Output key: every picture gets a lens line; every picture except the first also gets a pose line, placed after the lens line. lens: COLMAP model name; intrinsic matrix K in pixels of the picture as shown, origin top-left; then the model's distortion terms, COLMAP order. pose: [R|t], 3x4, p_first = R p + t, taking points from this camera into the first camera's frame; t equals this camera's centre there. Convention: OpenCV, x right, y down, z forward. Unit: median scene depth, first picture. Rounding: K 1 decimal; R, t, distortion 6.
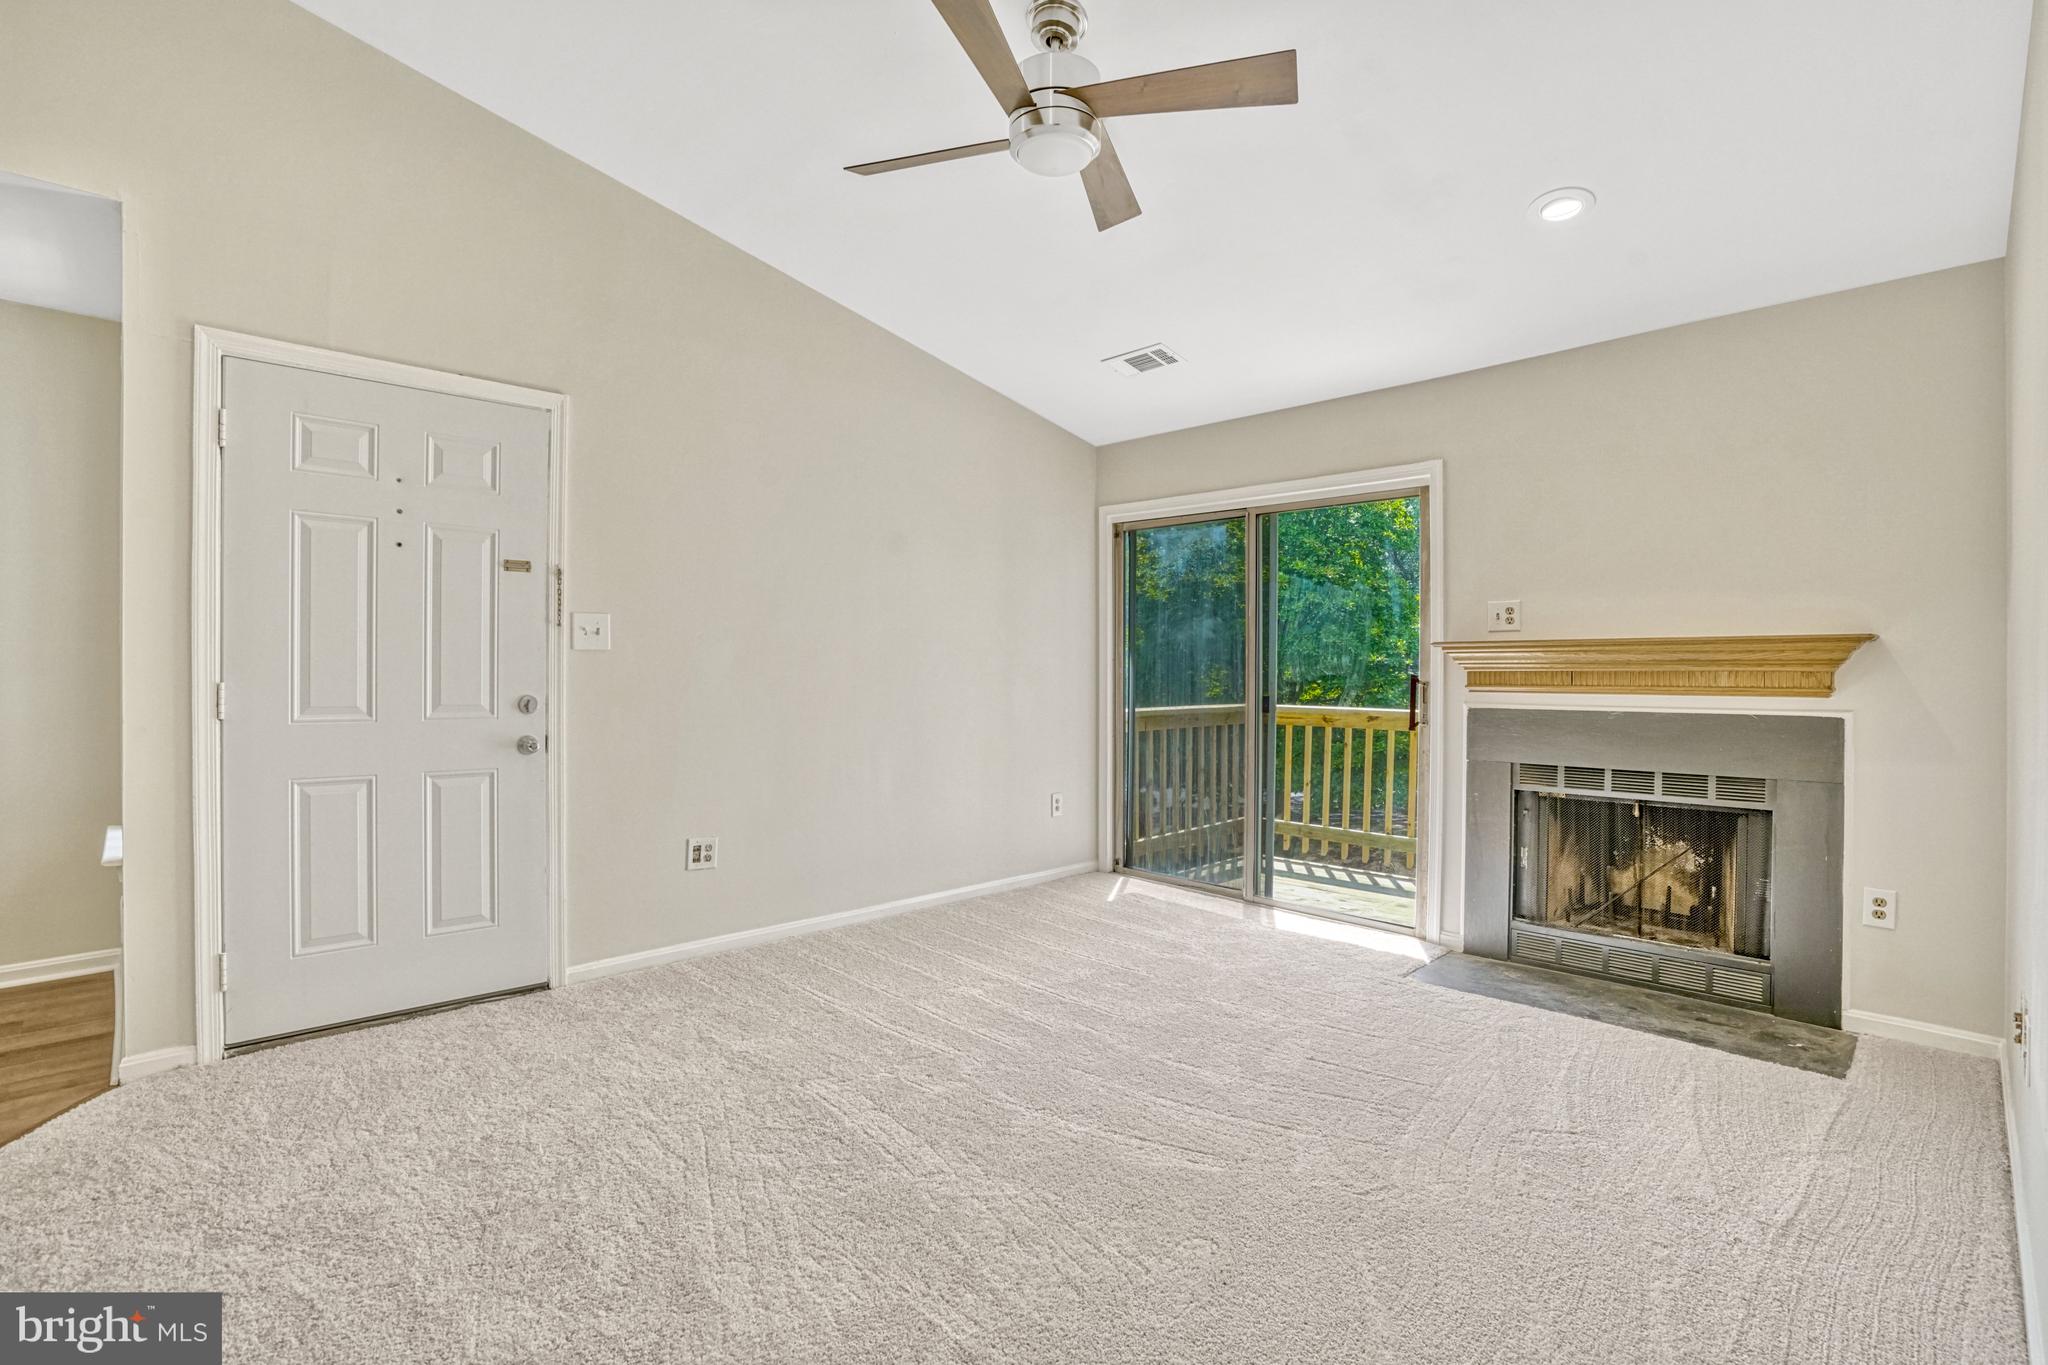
lens RADIAL K [[954.2, 0, 989.3], [0, 954.2, 672.1], [0, 0, 1]] dist [-0.034208, 0.009854]
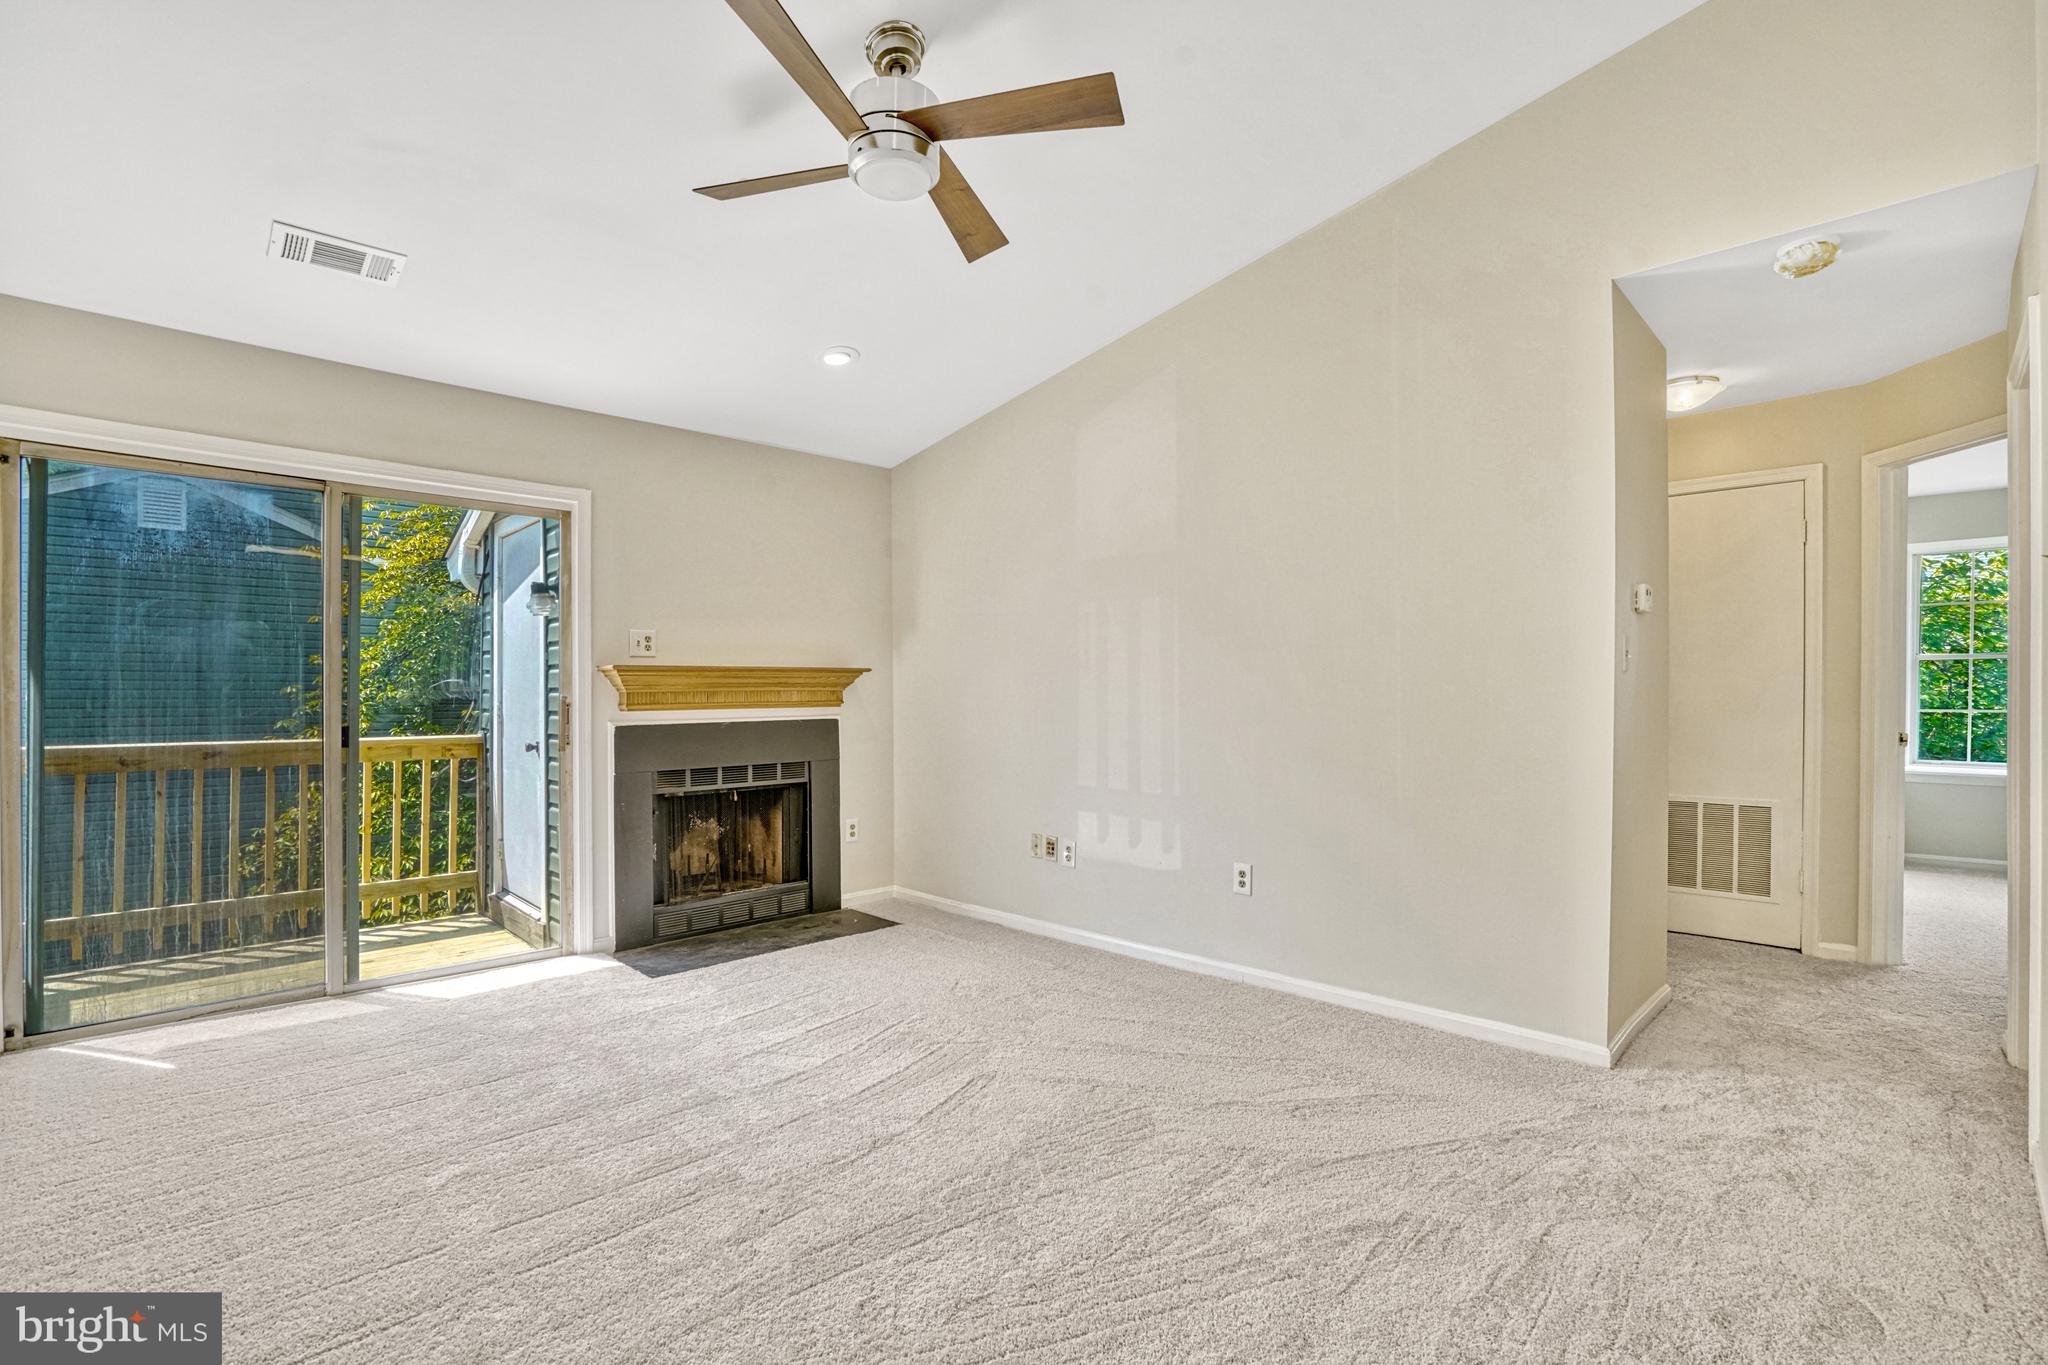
lens RADIAL K [[954.2, 0, 1008.2], [0, 954.2, 690.5], [0, 0, 1]] dist [-0.034208, 0.009854]
pose [[-0.014791, -0.002168, 0.999888, -0.680591], [0.008798, 0.999959, 0.002298, -0.001485], [-0.999852, 0.008831, -0.014772, 0.650945]]
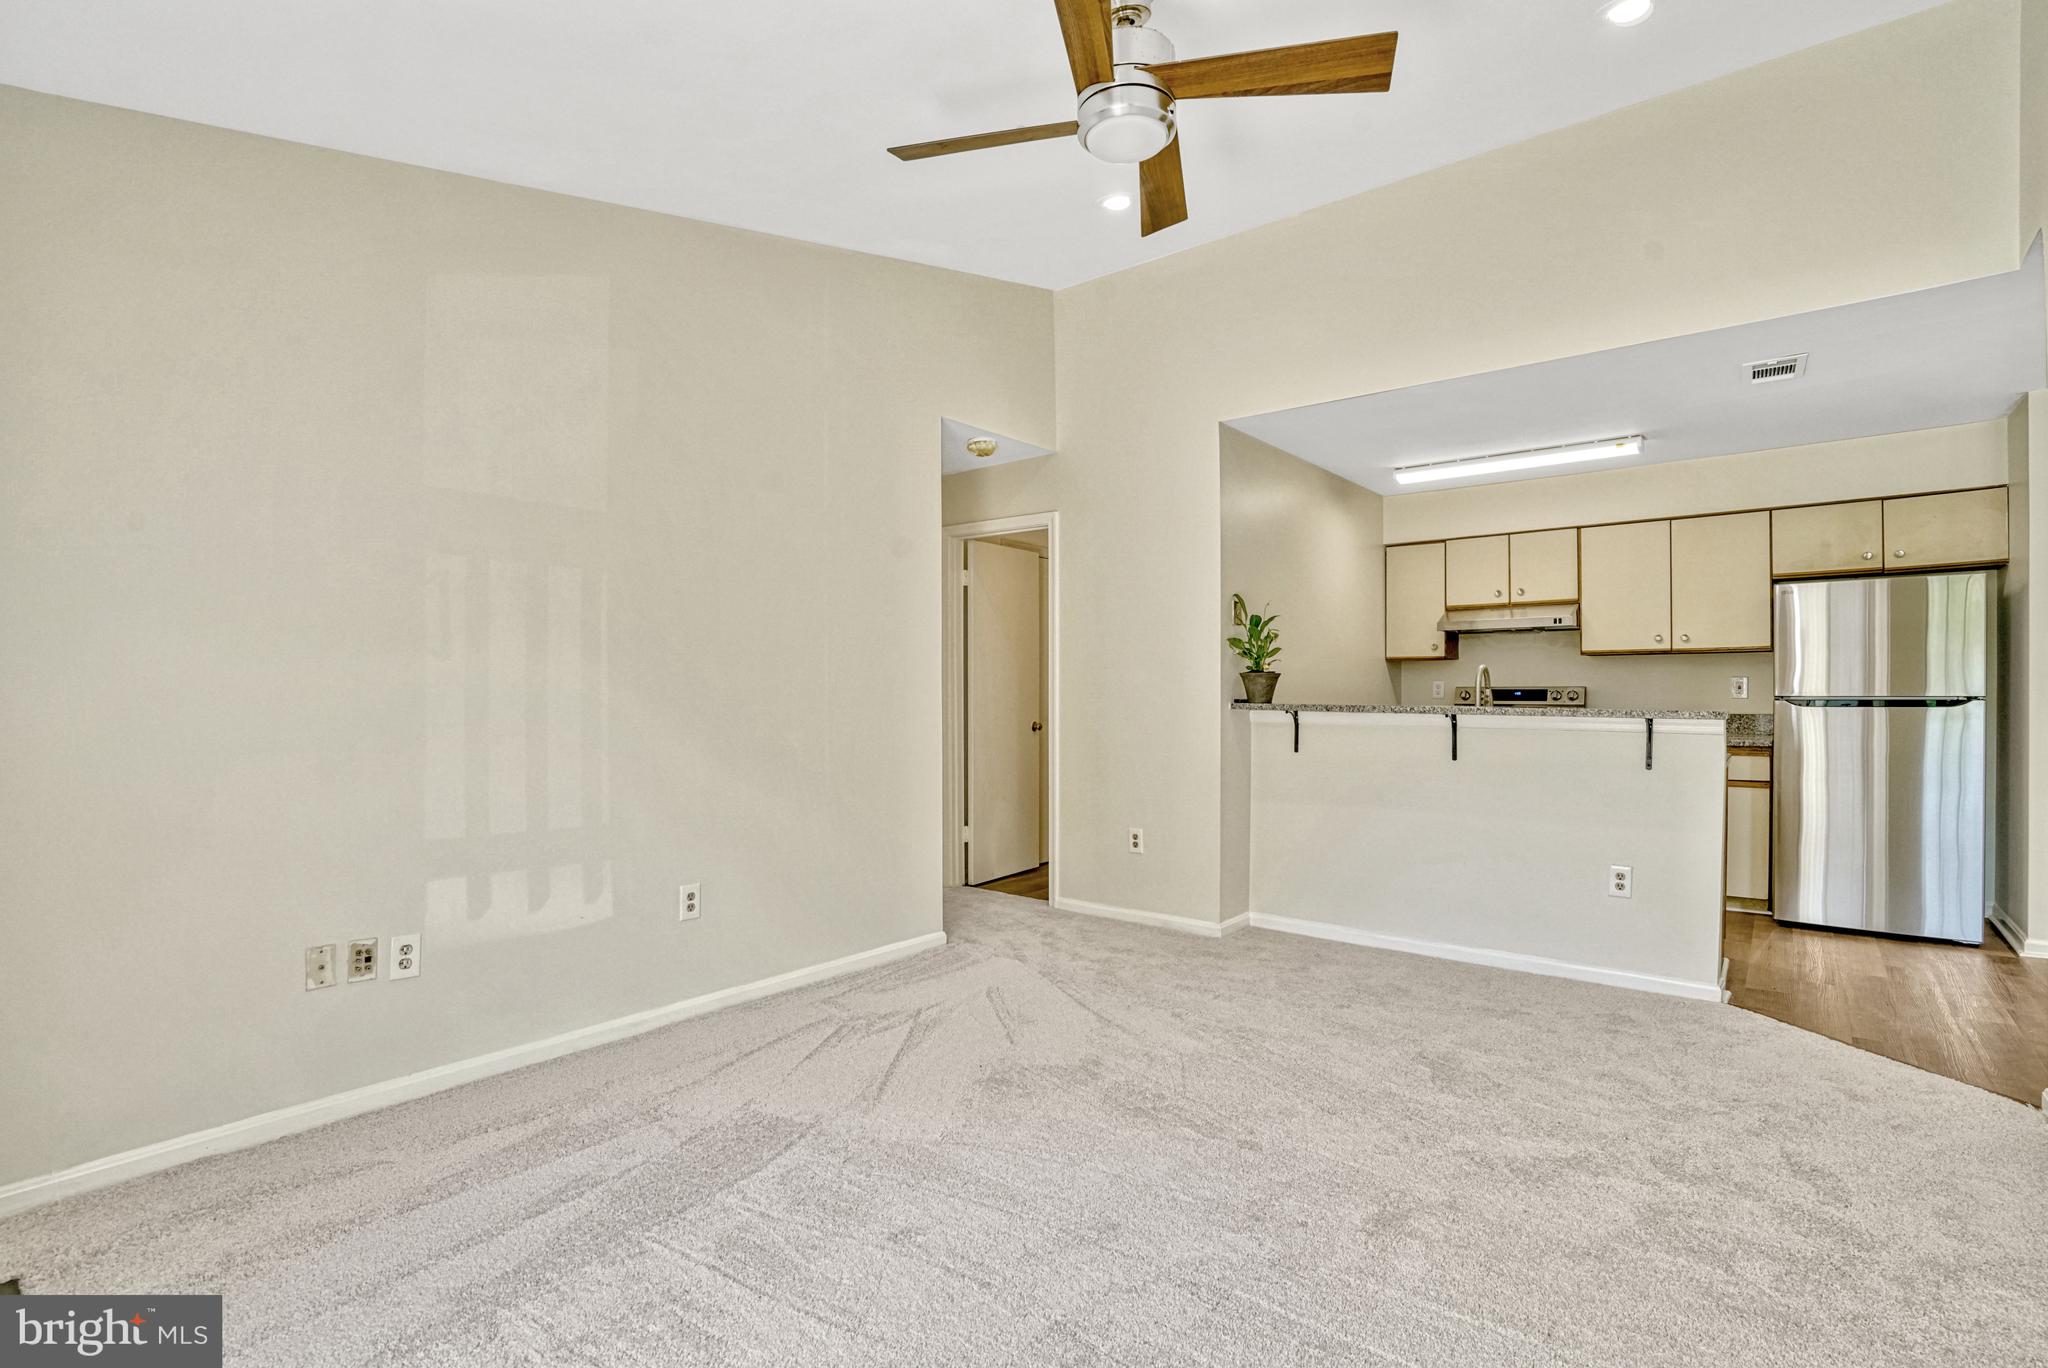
lens RADIAL K [[954.2, 0, 1025.7], [0, 954.2, 695.3], [0, 0, 1]] dist [-0.034208, 0.009854]
pose [[-0.990450, -0.007190, -0.137684, 0.215033], [-0.007869, 0.999959, 0.004383, 0.004132], [0.137647, 0.005425, -0.990467, 1.371169]]
